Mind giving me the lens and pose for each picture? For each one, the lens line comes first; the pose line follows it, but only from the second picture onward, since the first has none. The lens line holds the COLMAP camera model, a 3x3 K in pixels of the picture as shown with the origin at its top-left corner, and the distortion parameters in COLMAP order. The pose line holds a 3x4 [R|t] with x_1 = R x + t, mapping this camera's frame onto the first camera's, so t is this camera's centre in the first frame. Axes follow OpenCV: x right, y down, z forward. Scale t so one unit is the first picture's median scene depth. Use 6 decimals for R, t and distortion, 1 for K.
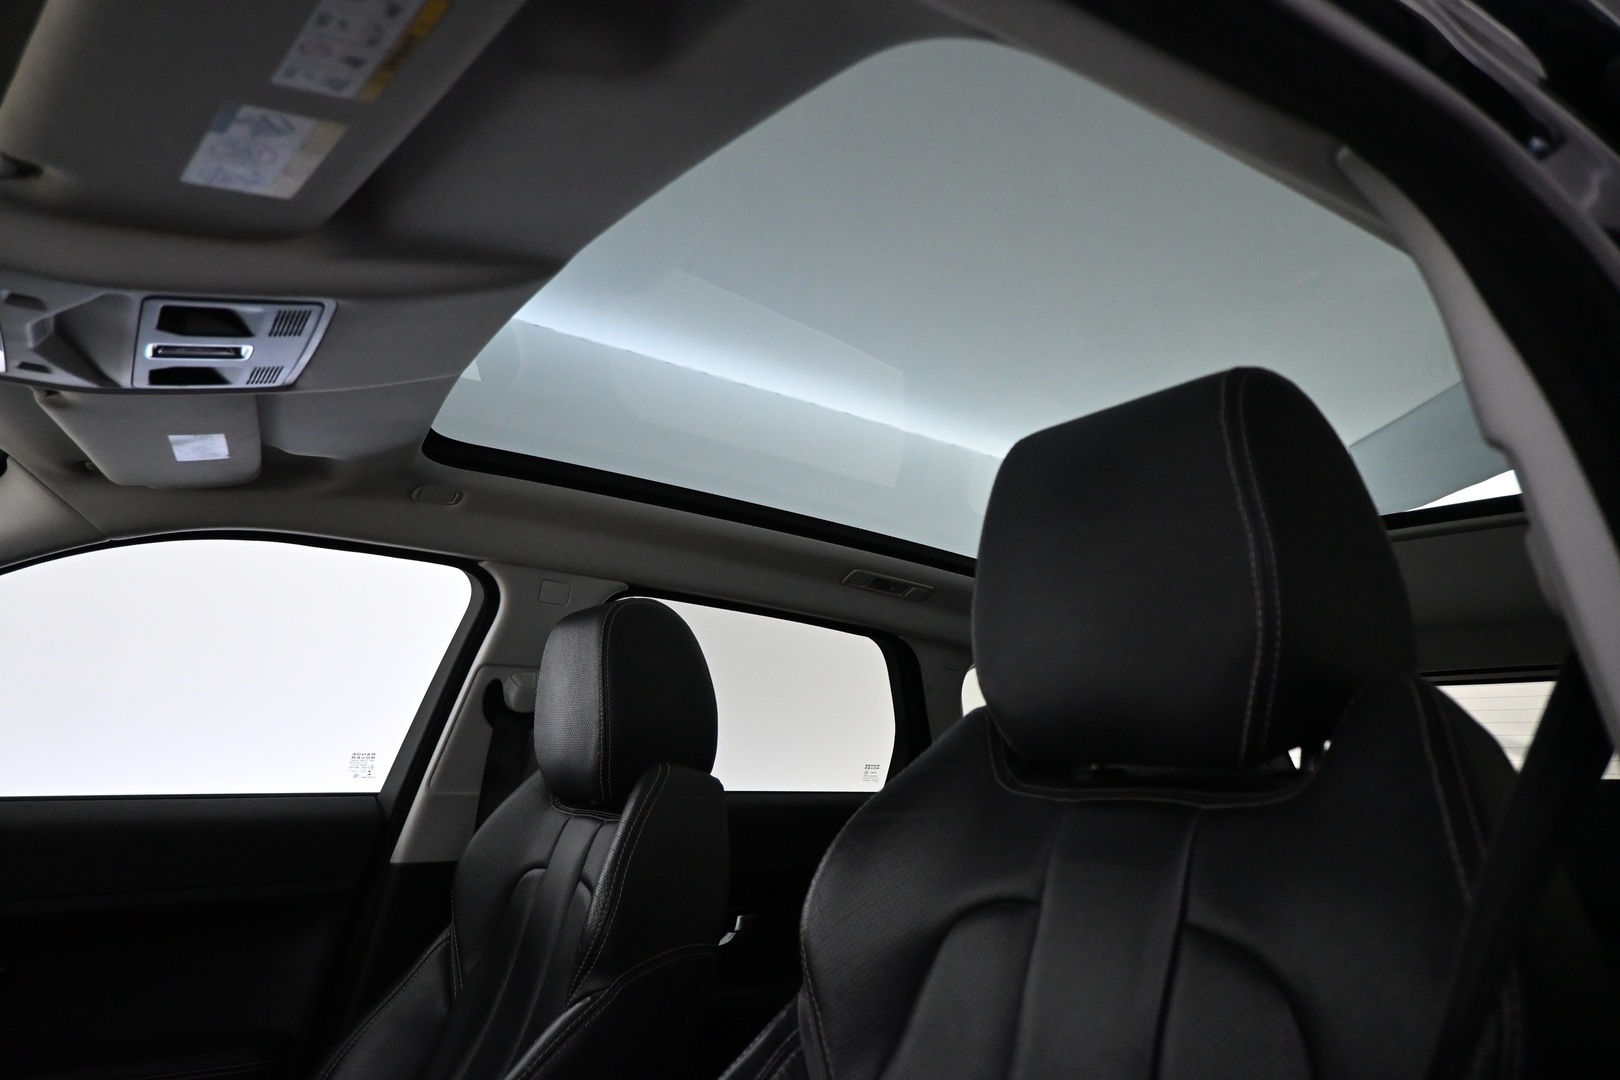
lens RADIAL K [[1091.0, 0, 816.6], [0, 1091.0, 554.9], [0, 0, 1]] dist [0.005039, 0.003017]
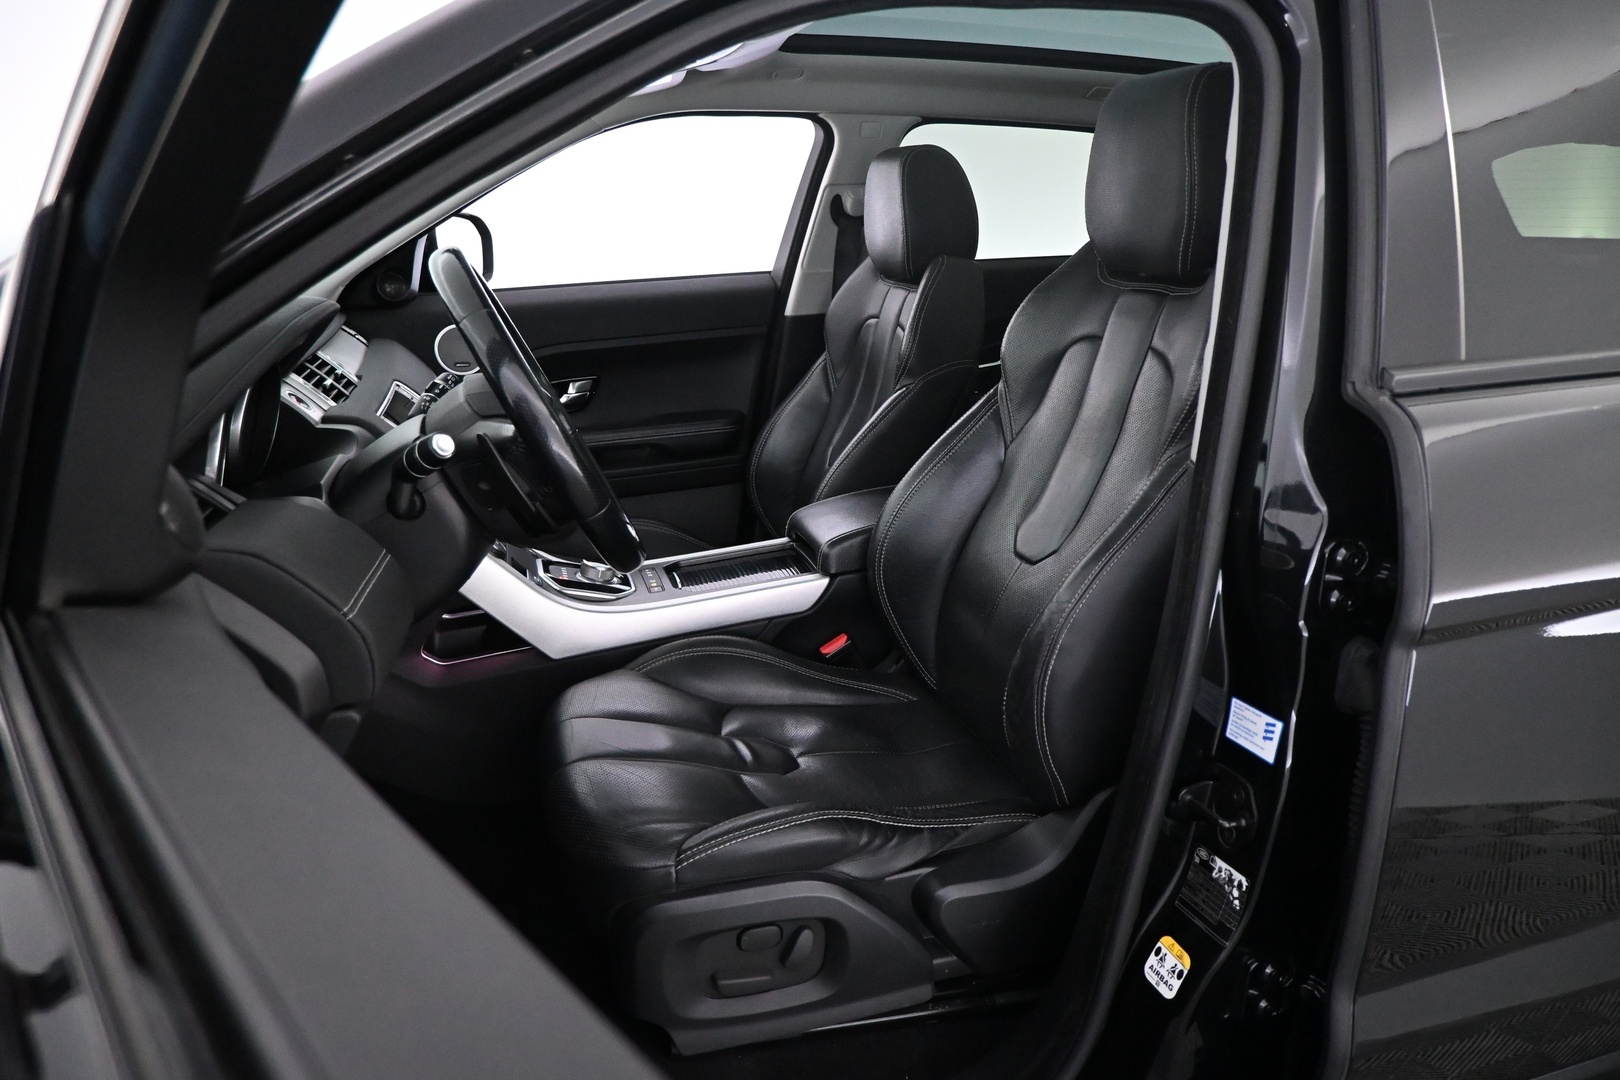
lens RADIAL K [[1091.0, 0, 816.6], [0, 1091.0, 554.9], [0, 0, 1]] dist [0.005039, 0.003017]
pose [[0.955970, 0.044839, -0.290019, 0.155225], [0.101853, 0.876134, 0.471186, -0.183904], [0.275223, -0.479979, 0.832990, -0.563244]]
